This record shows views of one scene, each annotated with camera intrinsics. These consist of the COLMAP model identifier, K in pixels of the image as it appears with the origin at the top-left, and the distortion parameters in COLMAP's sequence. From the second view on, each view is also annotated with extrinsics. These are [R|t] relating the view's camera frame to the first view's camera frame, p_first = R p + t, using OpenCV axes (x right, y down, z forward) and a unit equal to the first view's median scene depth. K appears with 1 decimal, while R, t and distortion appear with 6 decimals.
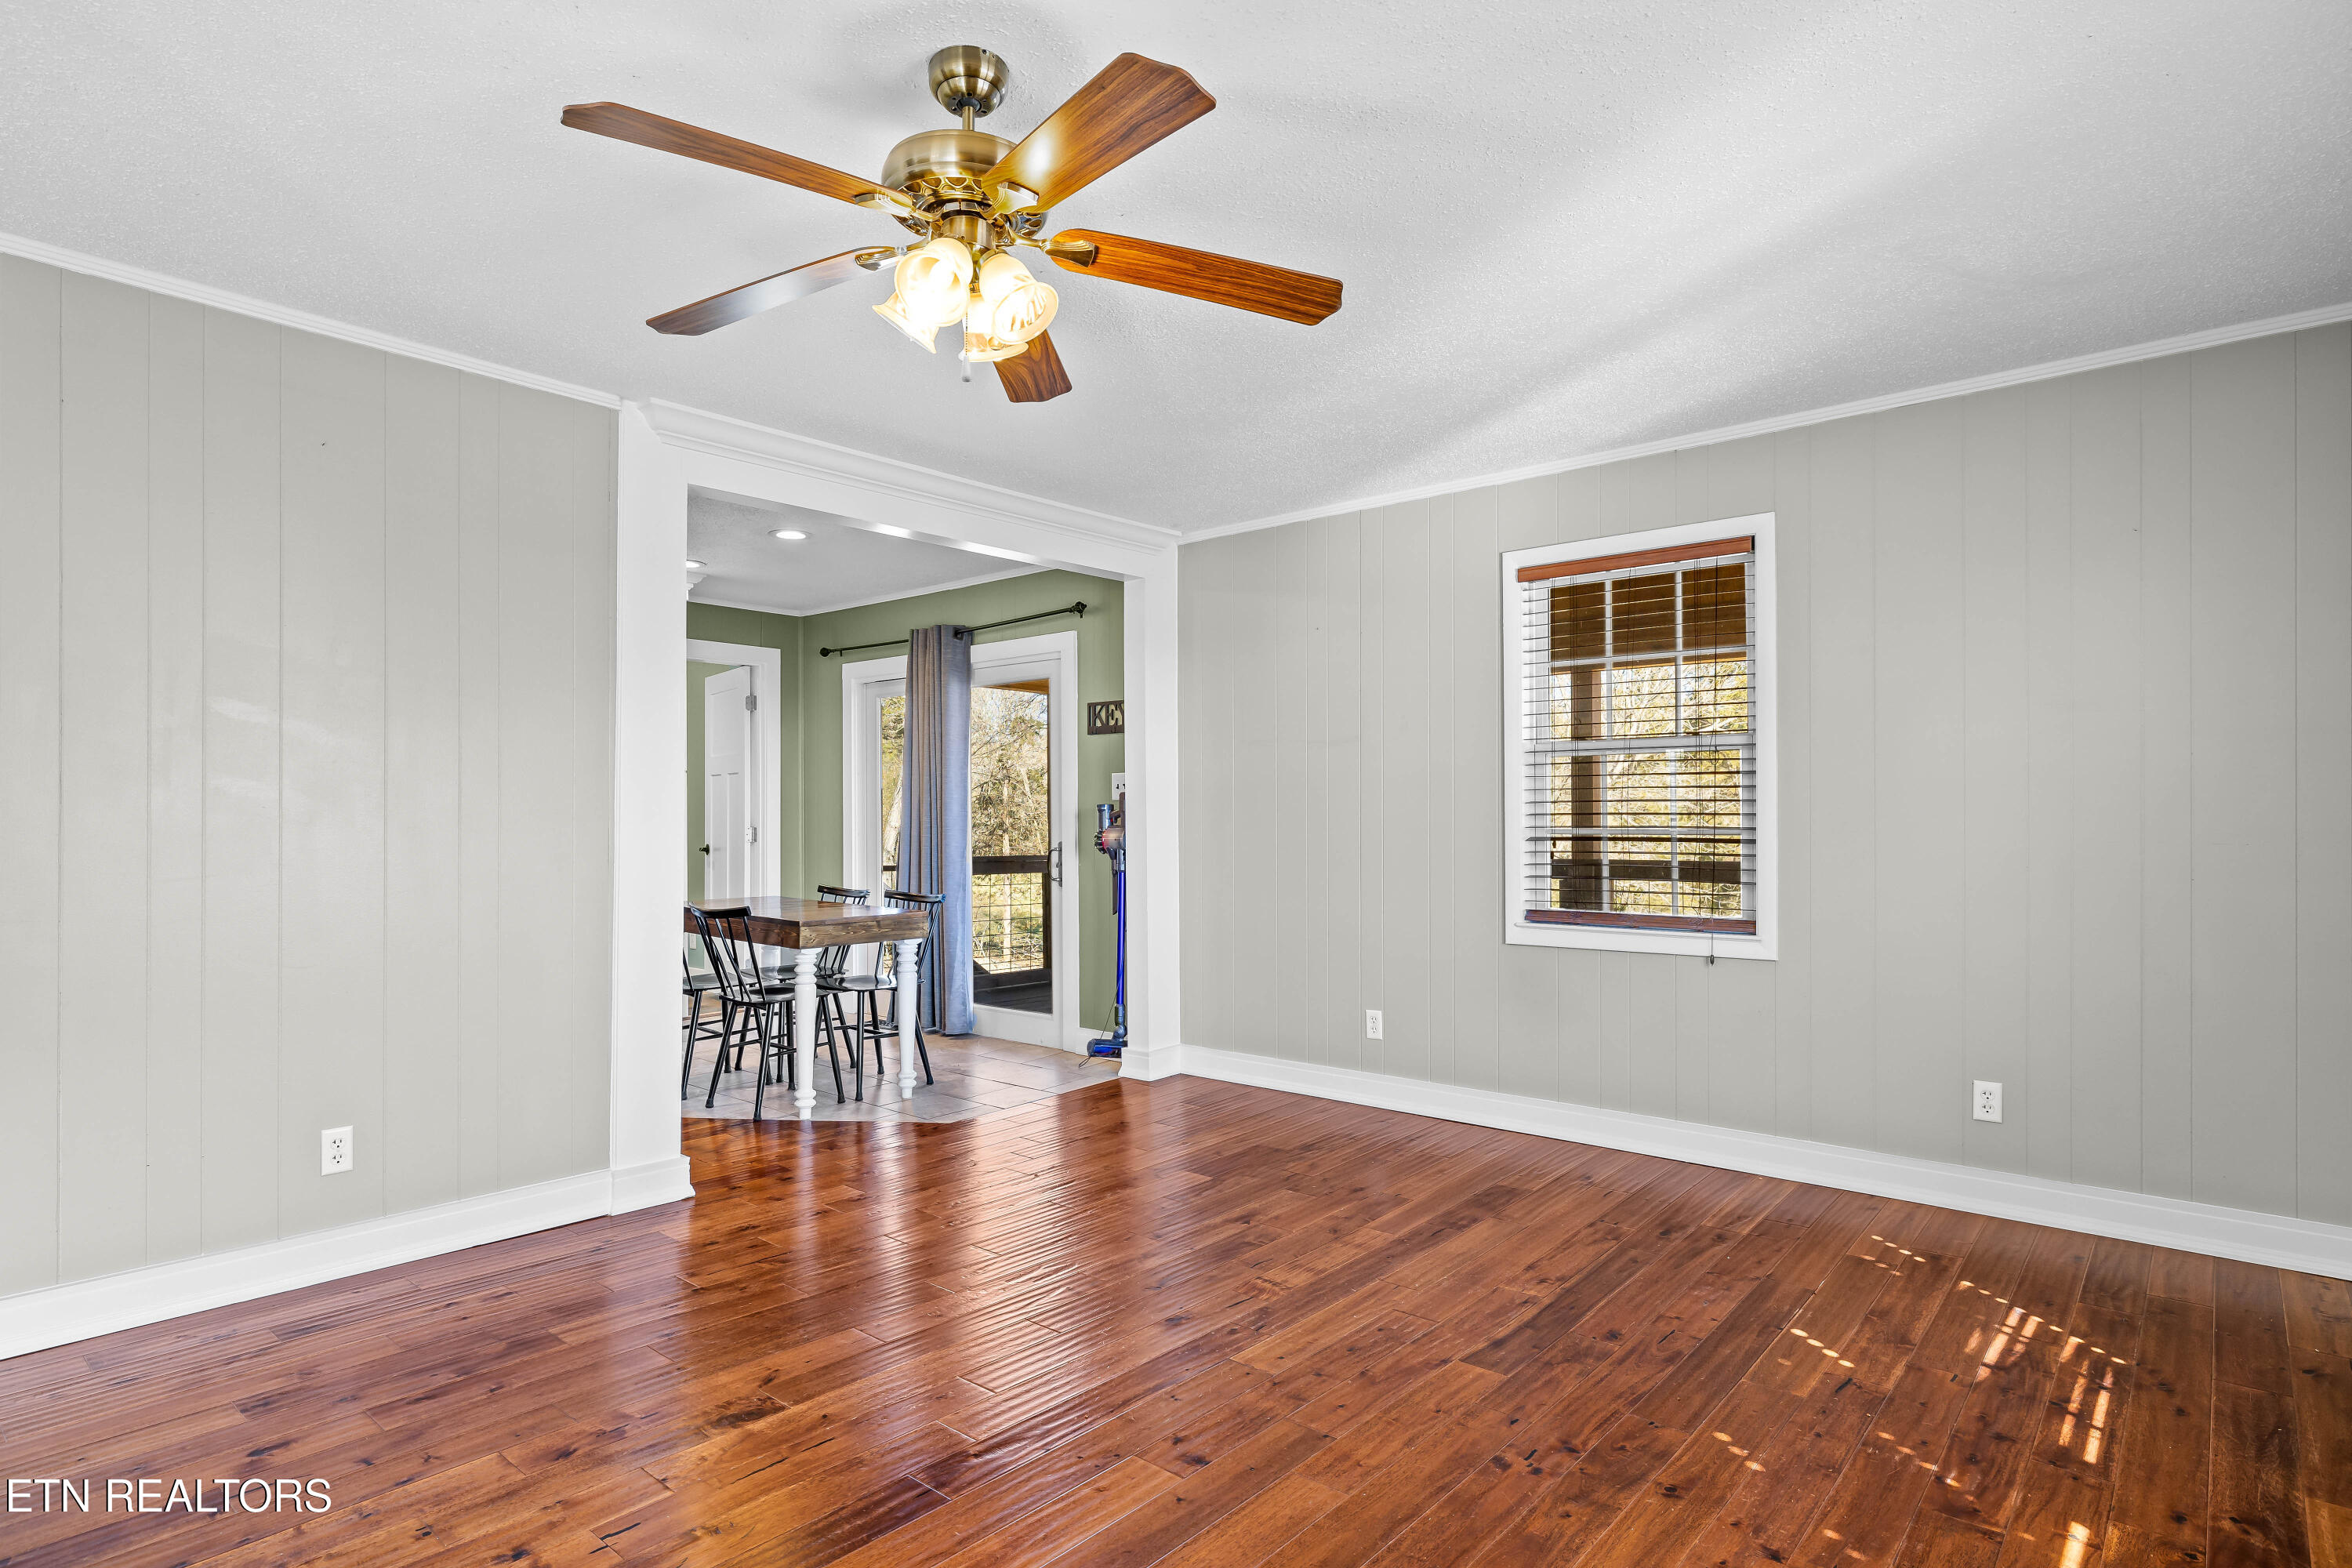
lens RADIAL K [[1215.7, 0, 1132.3], [0, 1215.7, 818.3], [0, 0, 1]] dist [0.003424, -0.001631]
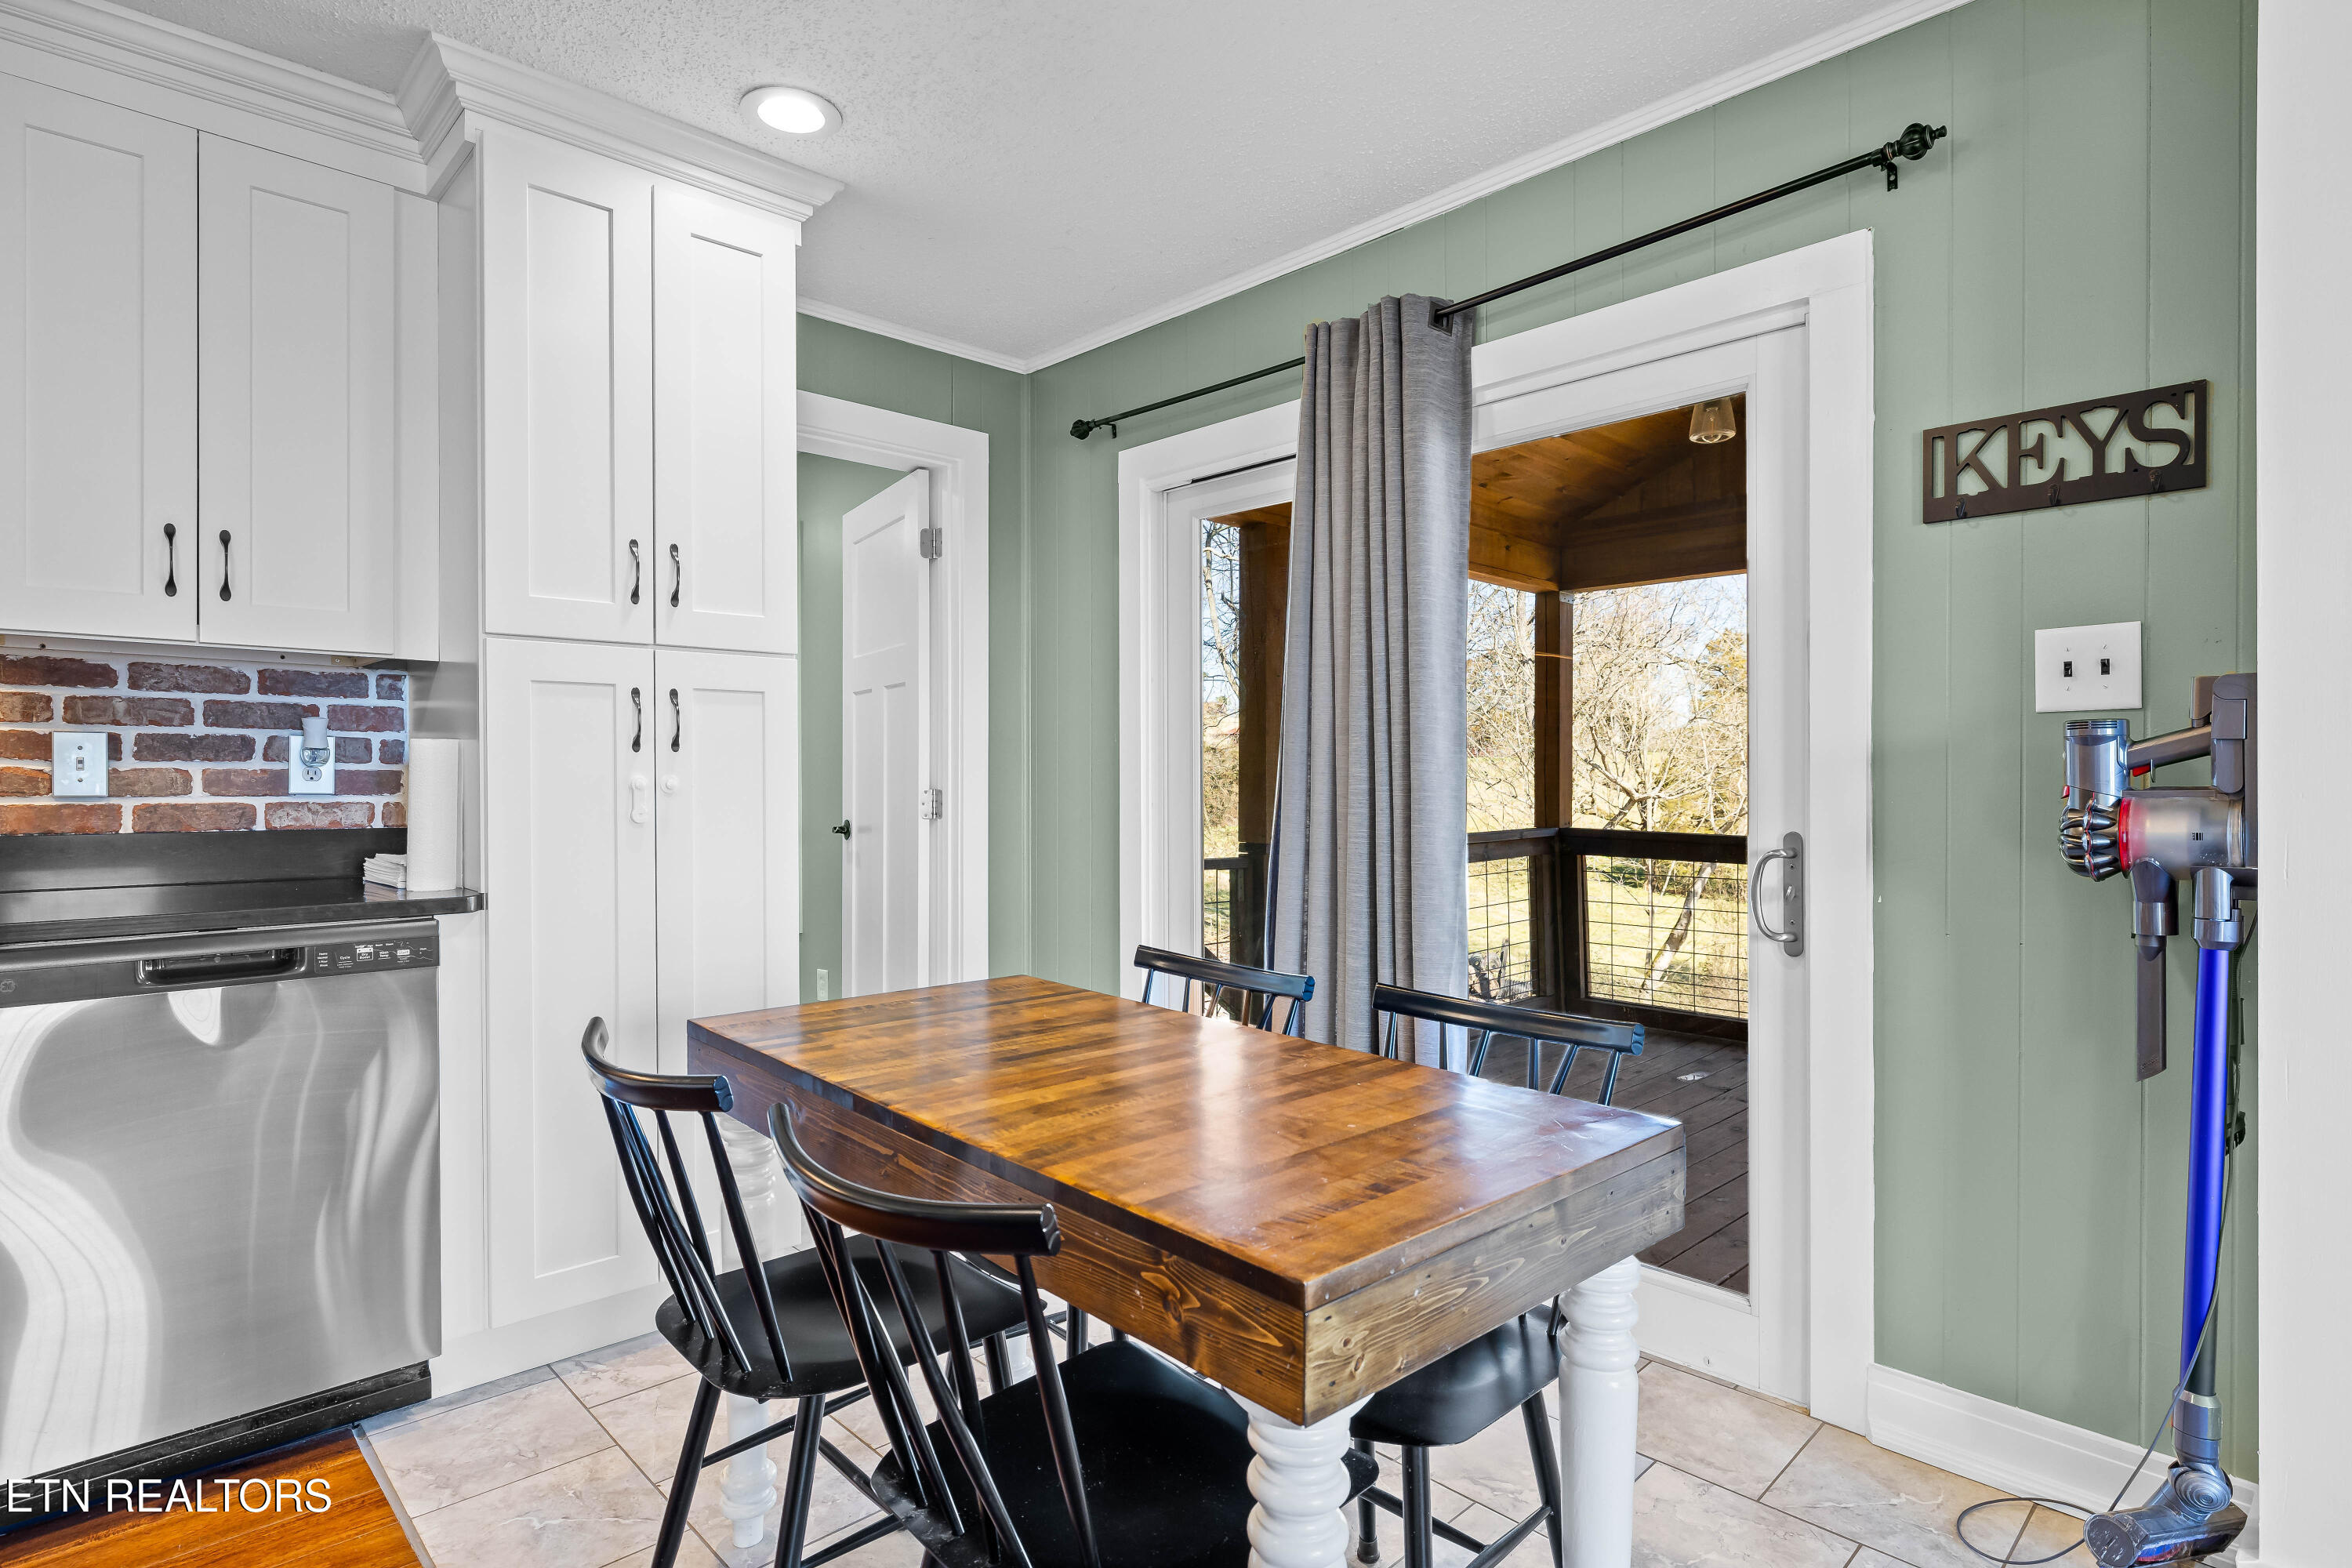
lens RADIAL K [[1215.7, 0, 1170.2], [0, 1215.7, 788.4], [0, 0, 1]] dist [0.003424, -0.001631]
pose [[0.996976, 0.000572, -0.077706, -0.224635], [0.000044, 0.999969, 0.007921, 0.003711], [0.077708, -0.007900, 0.996945, 0.646358]]
